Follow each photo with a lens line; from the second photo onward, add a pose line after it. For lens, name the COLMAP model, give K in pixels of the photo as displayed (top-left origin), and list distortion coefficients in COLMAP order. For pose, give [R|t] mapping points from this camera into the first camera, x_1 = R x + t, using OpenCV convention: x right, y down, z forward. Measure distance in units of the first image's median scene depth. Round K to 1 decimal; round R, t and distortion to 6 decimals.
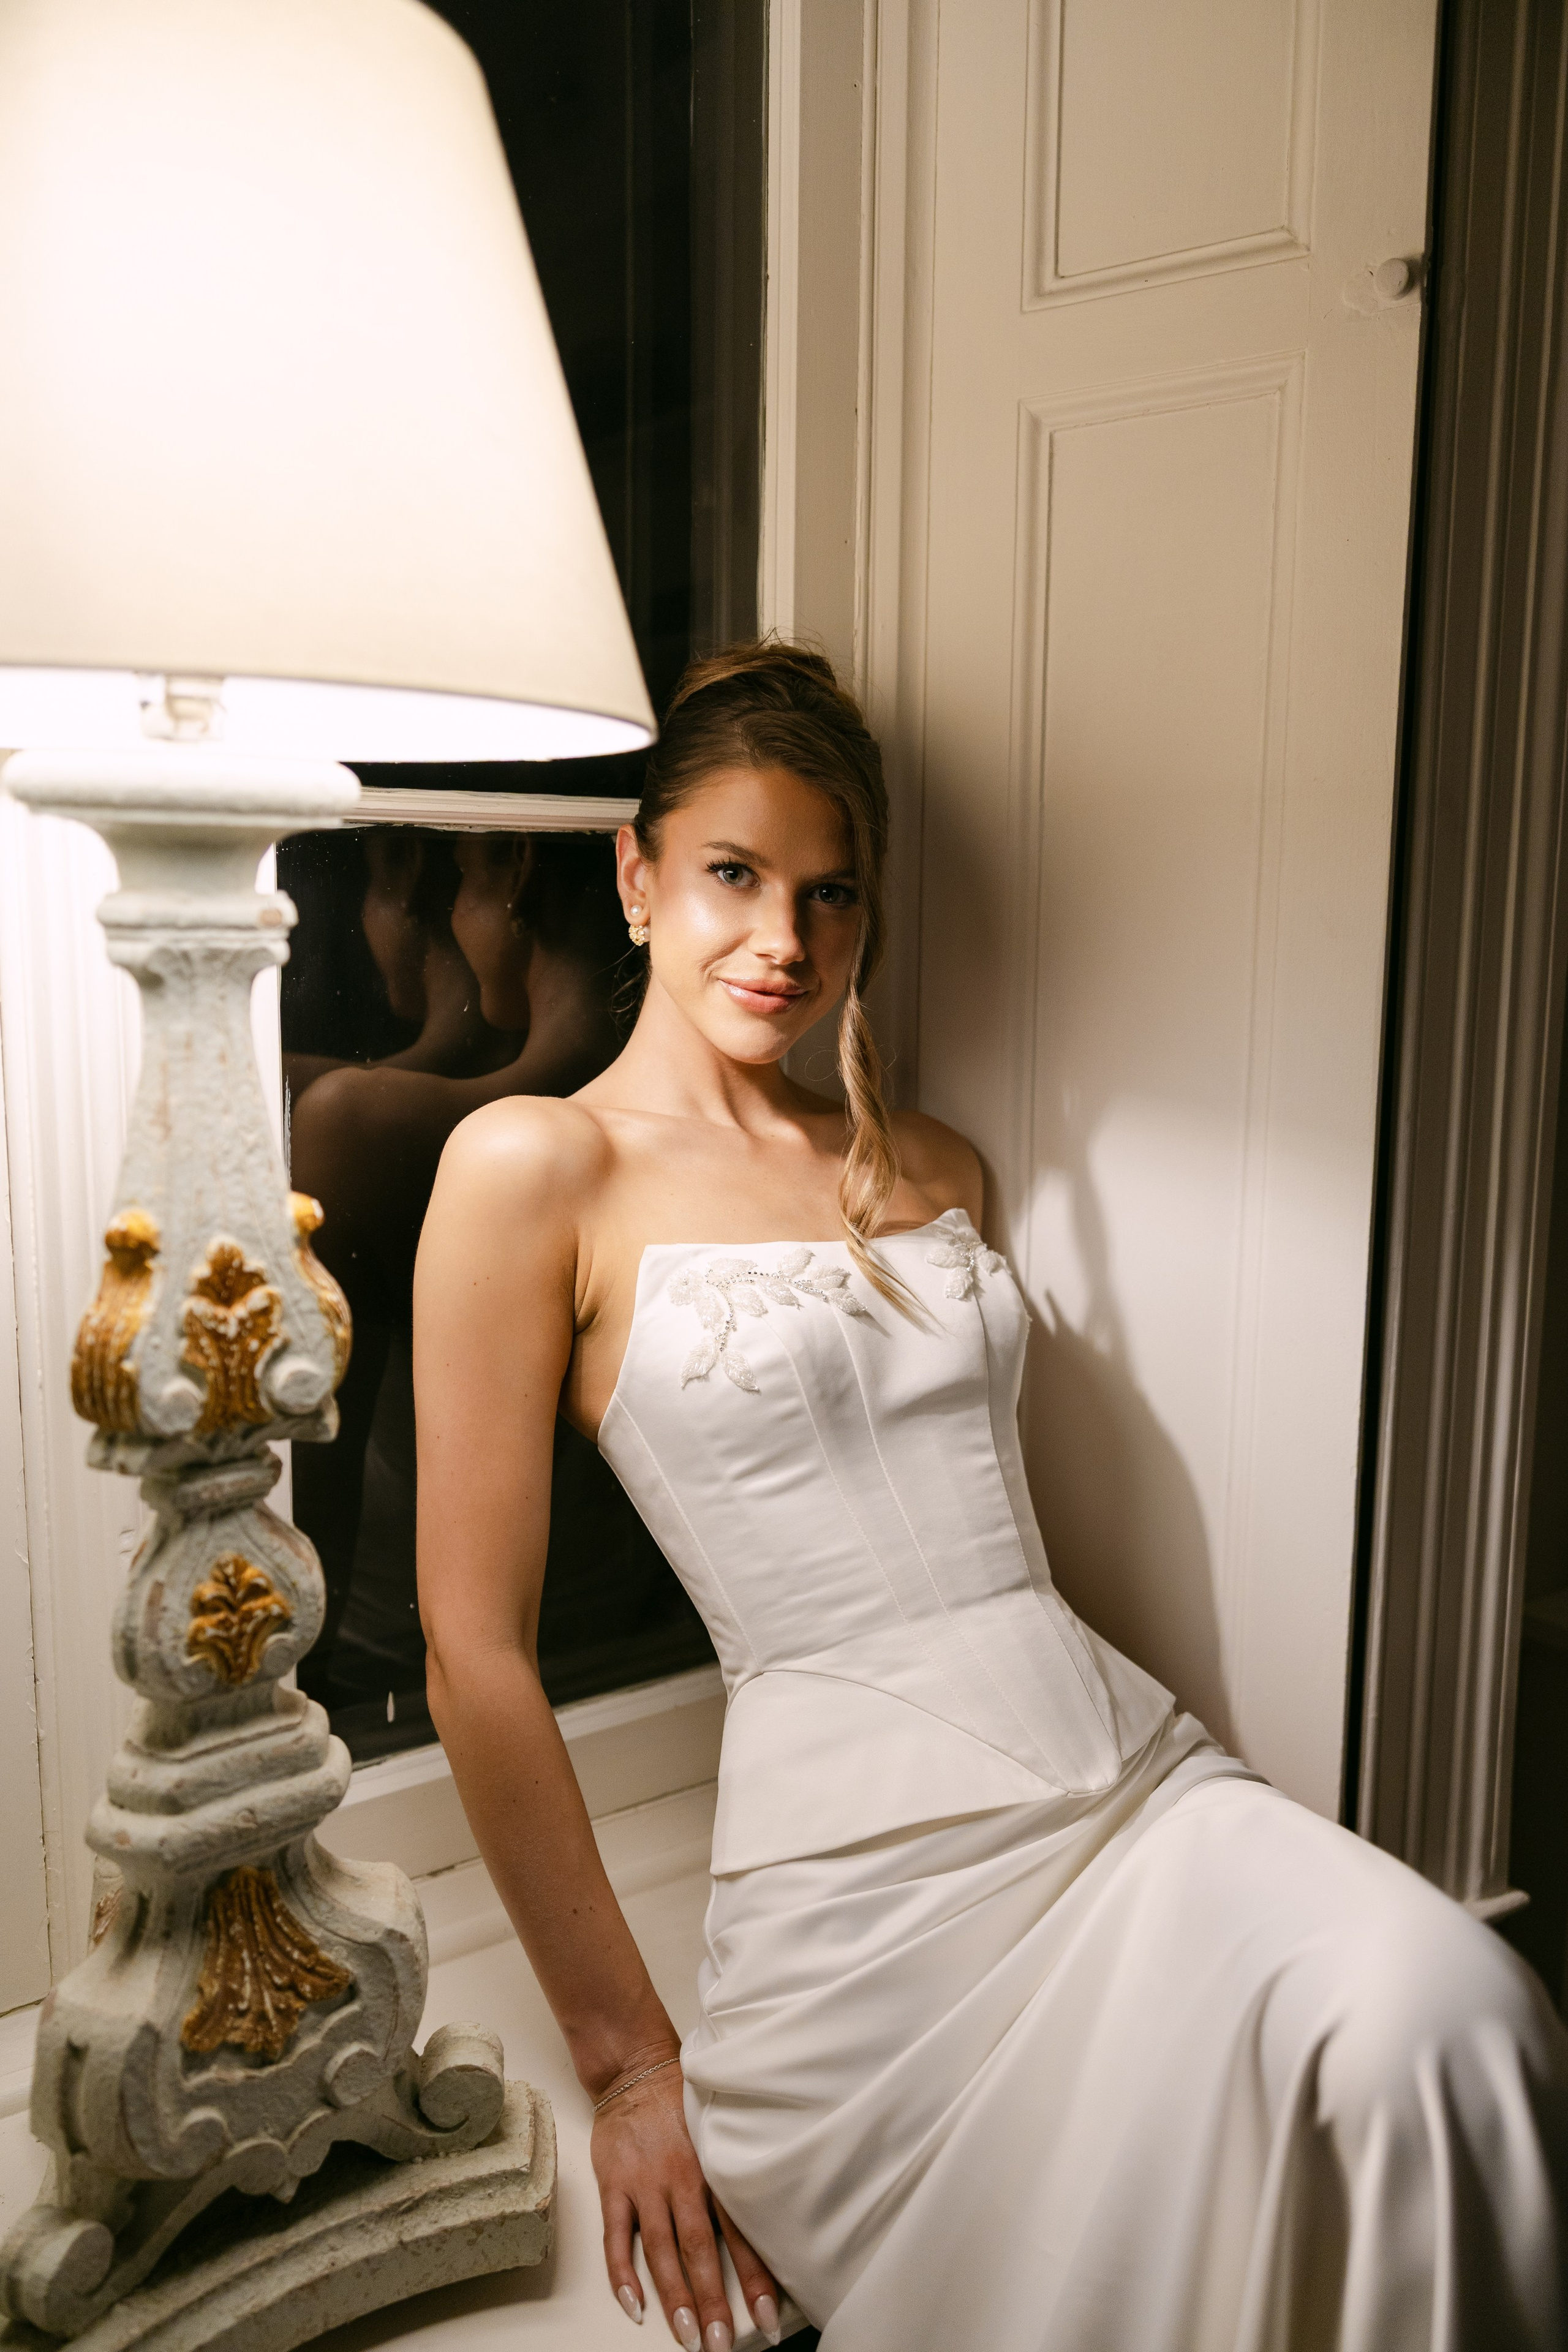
lens RADIAL K [[1861.8, 0, 824.4], [0, 1861.8, 1178.4], [0, 0, 1]] dist [-0.001655, 0.001077]
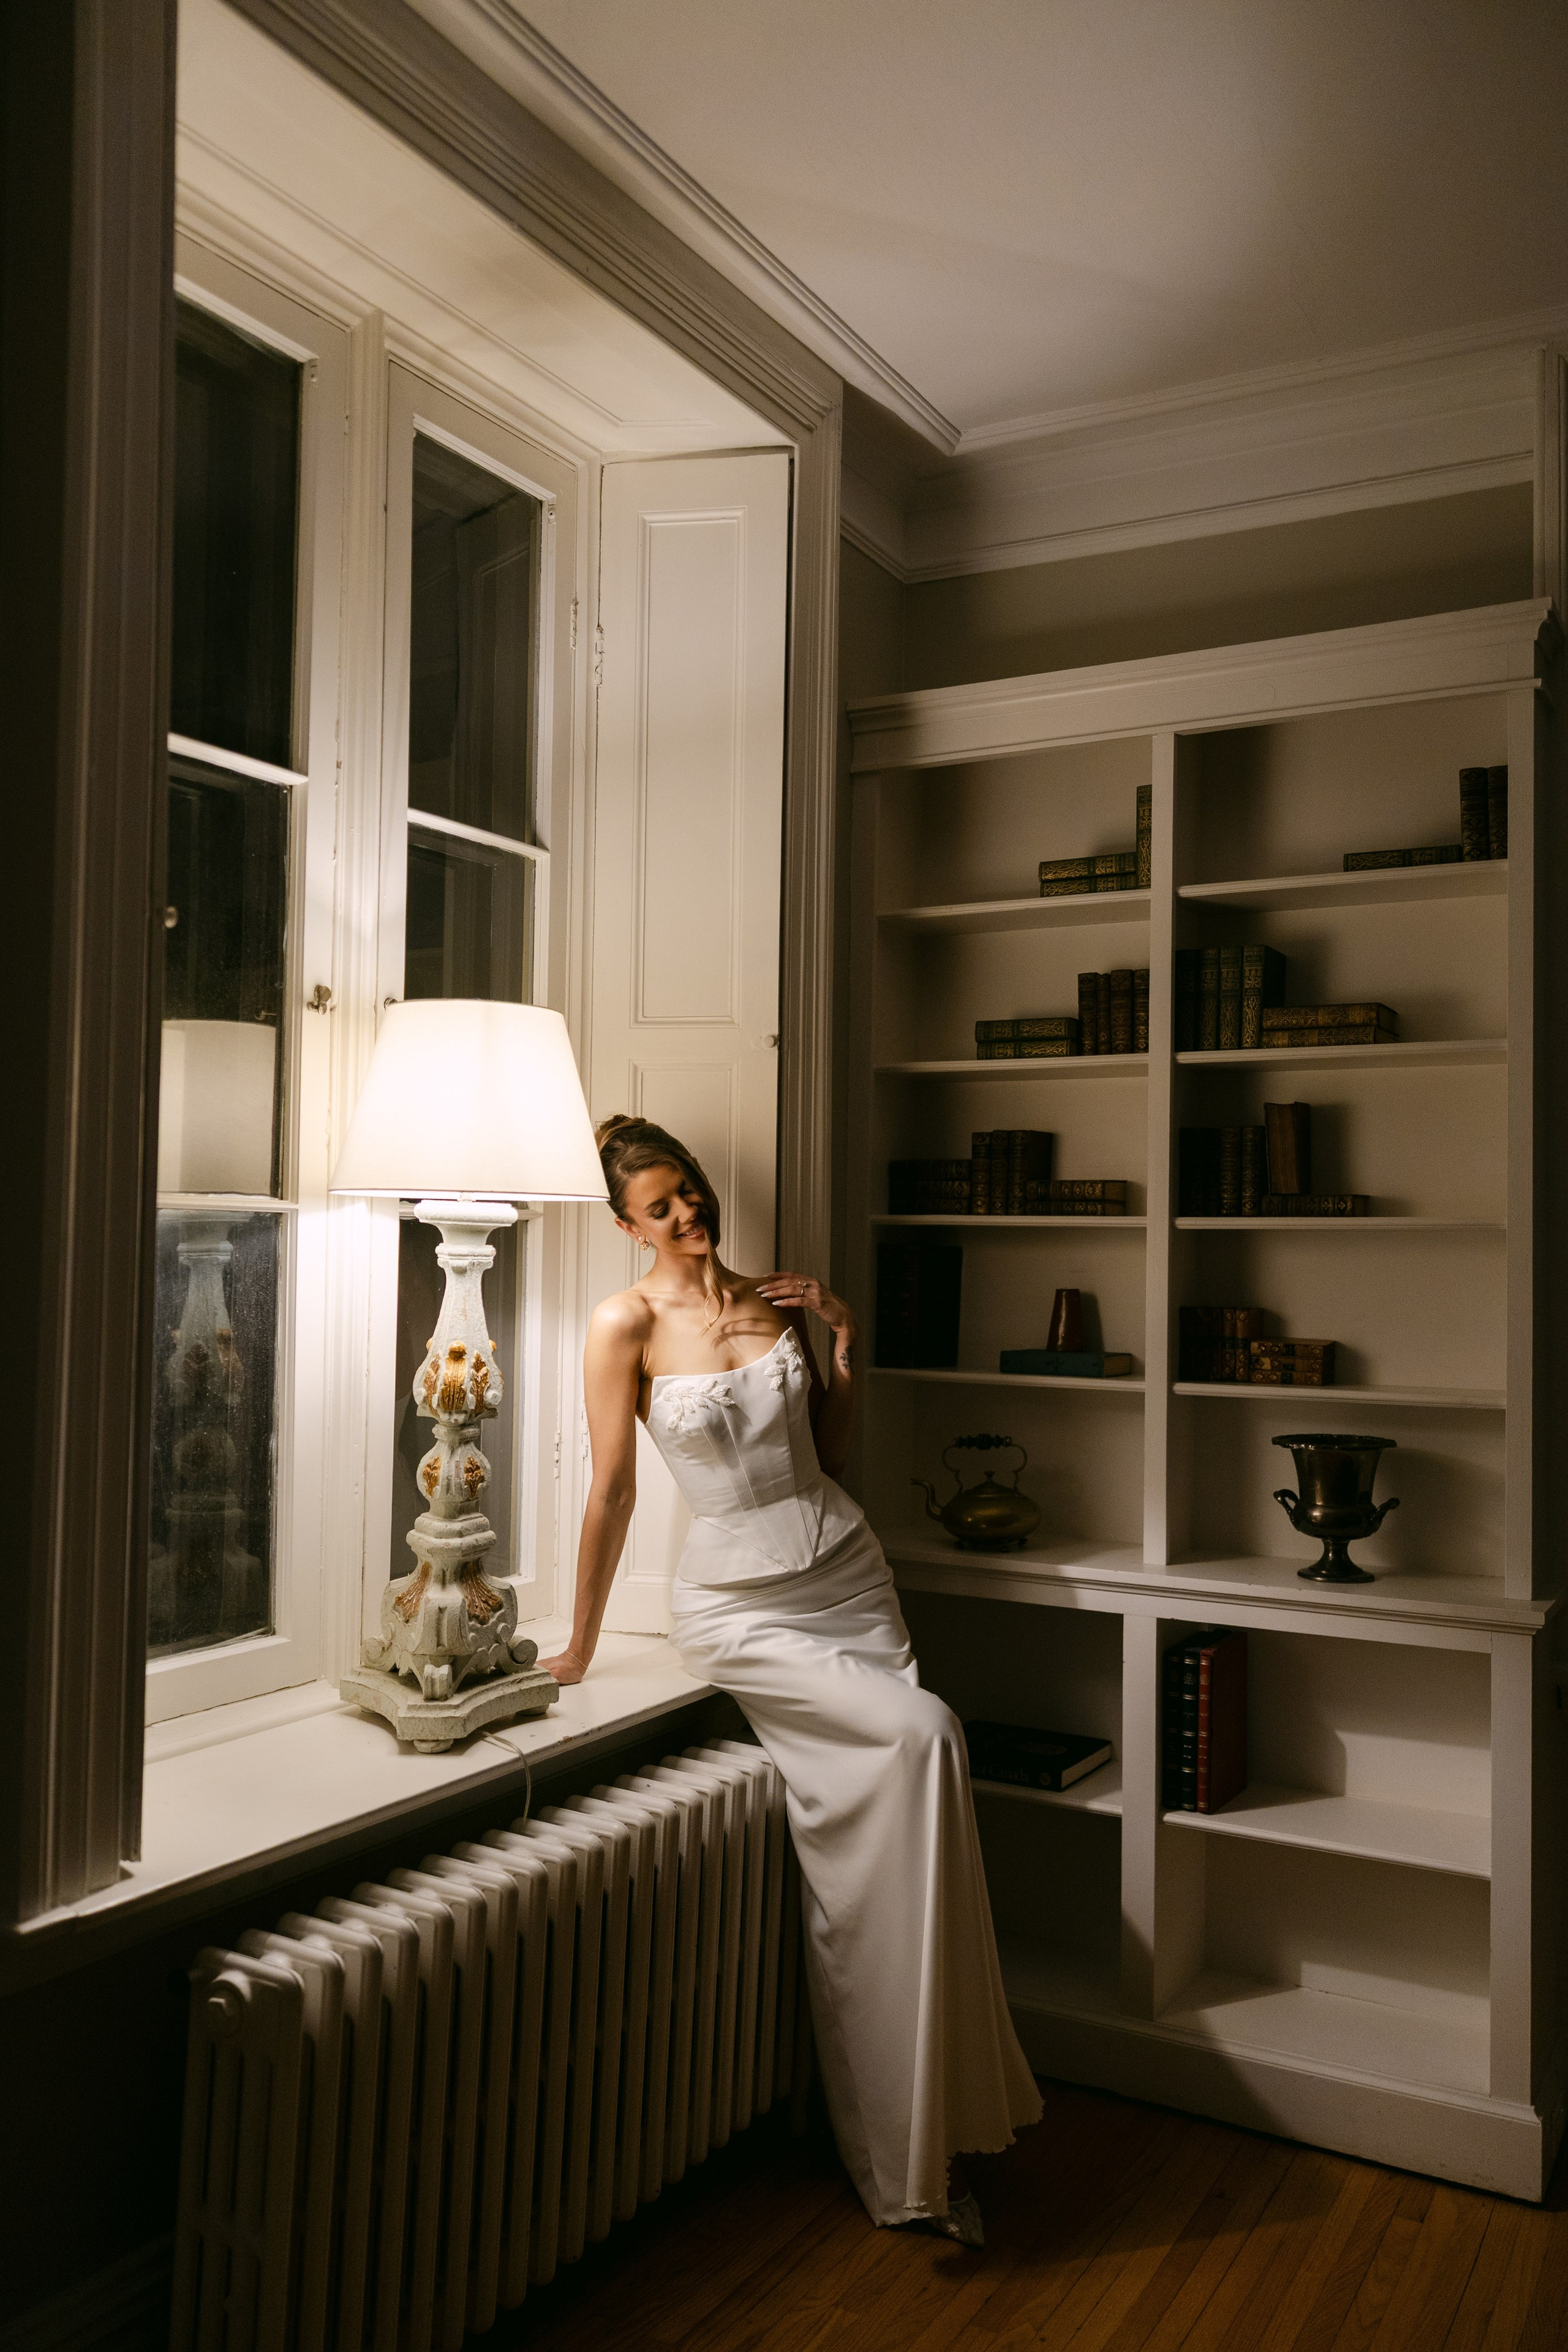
lens RADIAL K [[1862.5, 0, 828.5], [0, 1862.5, 1195.6], [0, 0, 1]] dist [0.000274, -0.006142]
pose [[0.904981, 0.012637, 0.425264, -1.113465], [0.059526, 0.985966, -0.155973, 0.296802], [-0.421267, 0.166467, 0.891529, -2.113713]]
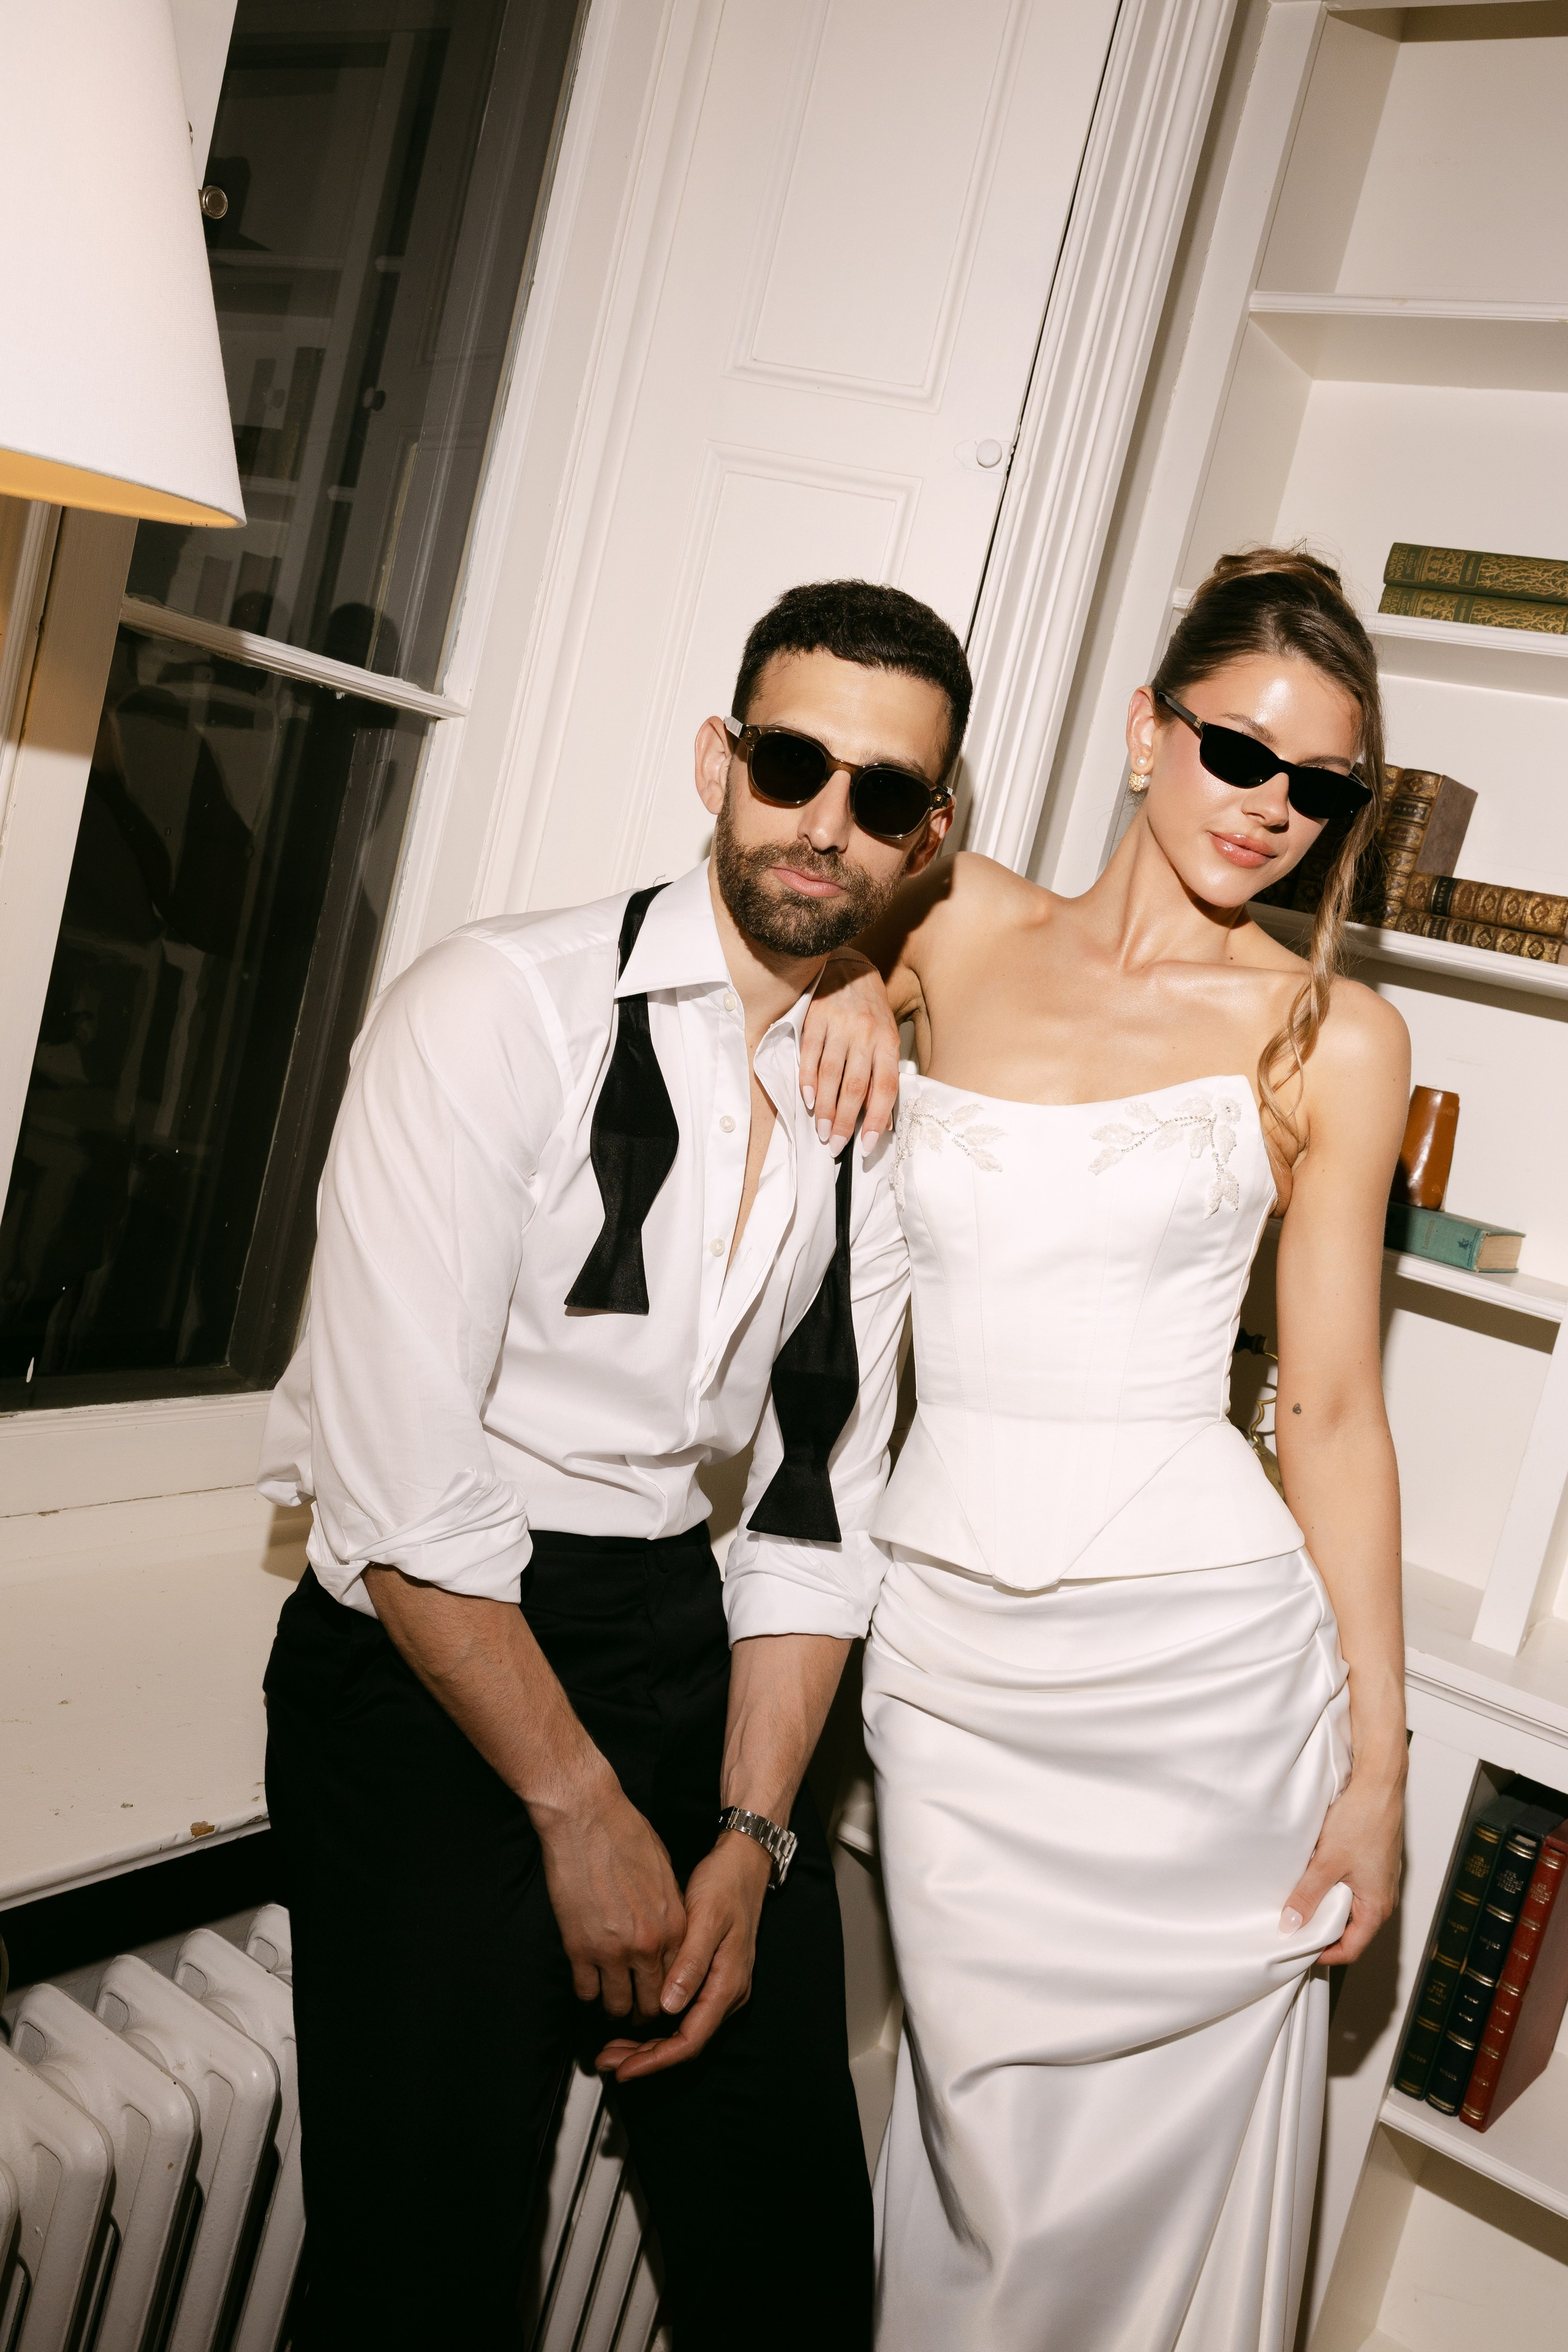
lens RADIAL K [[2097.2, 0, 803.9], [0, 2097.2, 1189.2], [0, 0, 1]] dist [0.001679, 0.006057]
pose [[0.916692, 0.158956, 0.366618, -0.419054], [-0.166498, 0.985978, -0.011181, 0.150448], [-0.363254, -0.050791, 0.930305, -0.606636]]
